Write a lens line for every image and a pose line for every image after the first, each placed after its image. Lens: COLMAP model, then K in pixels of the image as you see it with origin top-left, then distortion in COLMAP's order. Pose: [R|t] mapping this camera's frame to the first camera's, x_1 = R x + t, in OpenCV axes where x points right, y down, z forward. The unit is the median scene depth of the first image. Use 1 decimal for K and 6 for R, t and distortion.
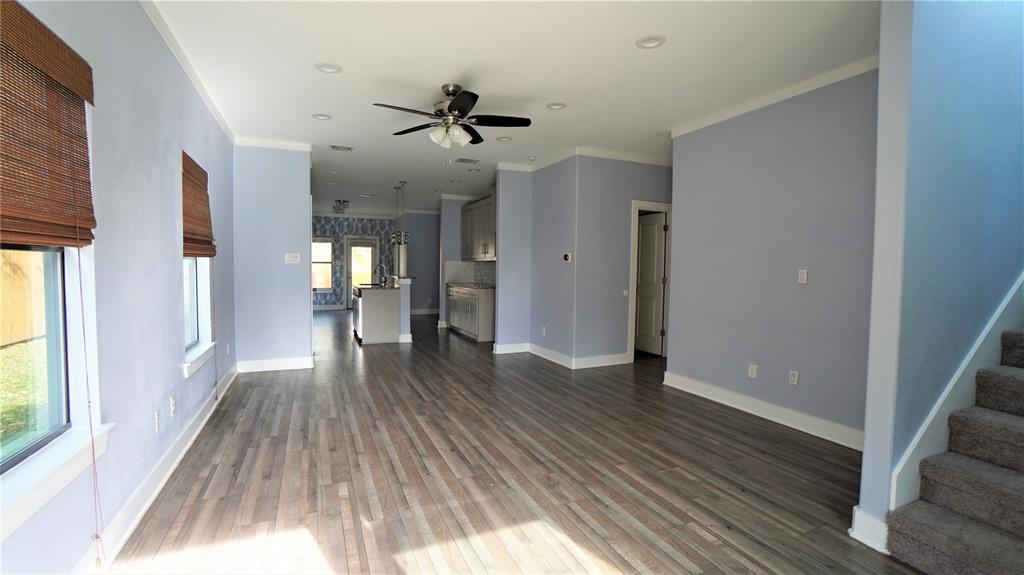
lens RADIAL K [[464.9, 0, 508.7], [0, 464.9, 289.3], [0, 0, 1]] dist [-0.064575, 0.022251]
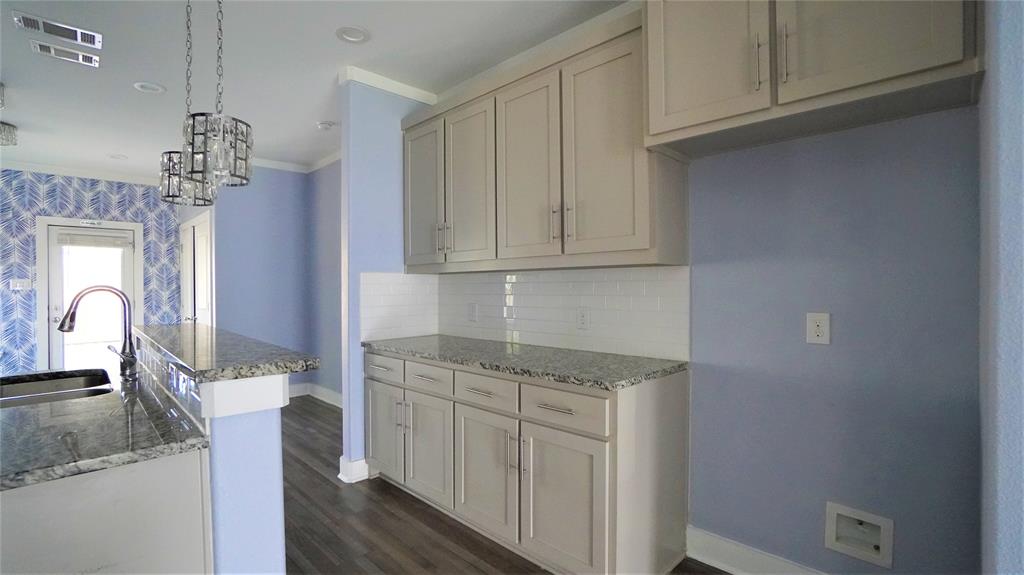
lens RADIAL K [[464.9, 0, 508.7], [0, 464.9, 289.3], [0, 0, 1]] dist [-0.064575, 0.022251]
pose [[0.930902, -0.019993, 0.364721, -0.115109], [0.034160, 0.998890, -0.032433, -0.026536], [-0.363667, 0.042650, 0.930552, 0.488056]]
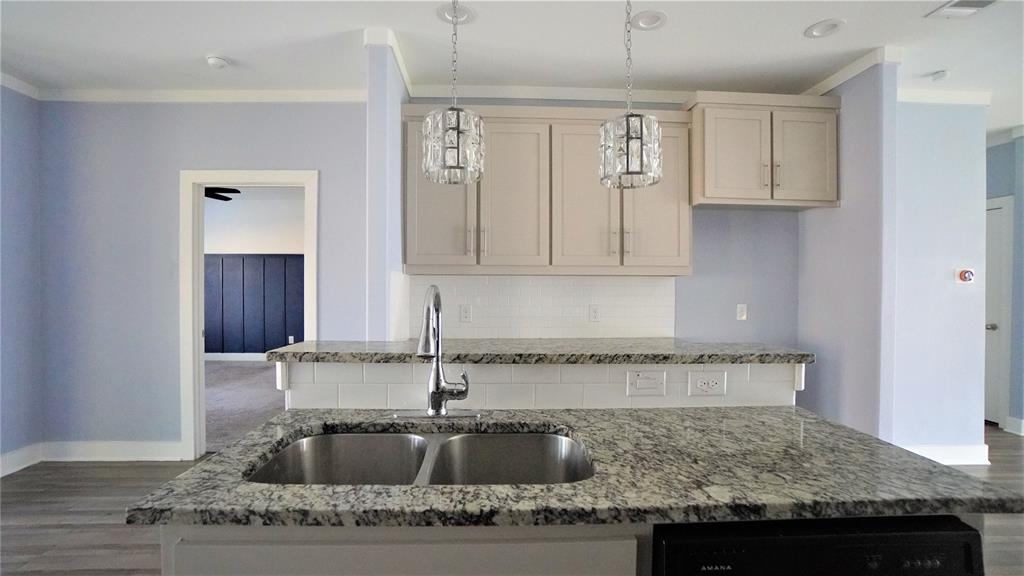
lens RADIAL K [[464.9, 0, 508.7], [0, 464.9, 289.8], [0, 0, 1]] dist [-0.064575, 0.022251]
pose [[0.357668, -0.020416, 0.933626, -0.263805], [0.043998, 0.999019, 0.004991, -0.035667], [-0.932812, 0.039292, 0.358215, 0.606847]]
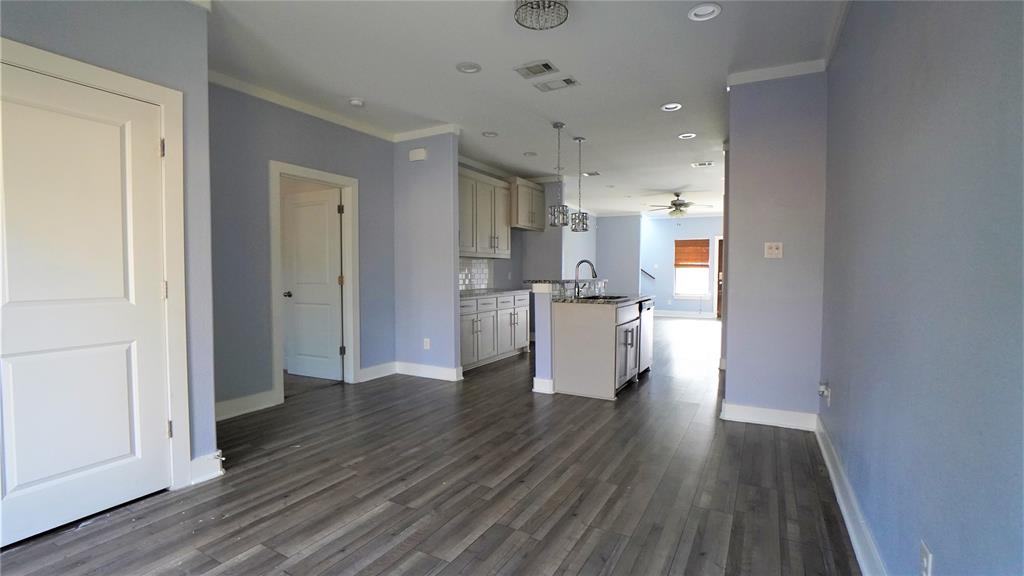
lens RADIAL K [[464.9, 0, 508.7], [0, 464.9, 289.8], [0, 0, 1]] dist [-0.064575, 0.022251]
pose [[-0.610452, -0.044974, 0.790775, -0.420557], [0.026564, 0.996662, 0.077190, -0.042801], [-0.791607, 0.068127, -0.607220, 0.913420]]
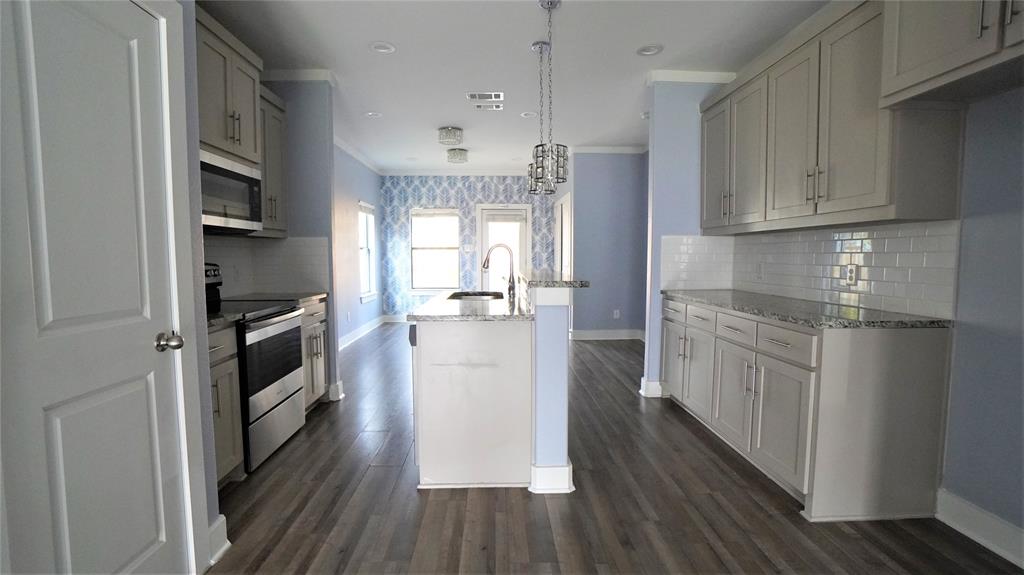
lens RADIAL K [[464.9, 0, 508.7], [0, 464.9, 289.3], [0, 0, 1]] dist [-0.064575, 0.022251]
pose [[0.930344, 0.014131, -0.366415, -0.082776], [-0.004713, 0.999635, 0.026585, -0.018126], [0.366657, -0.023006, 0.930072, 0.423275]]
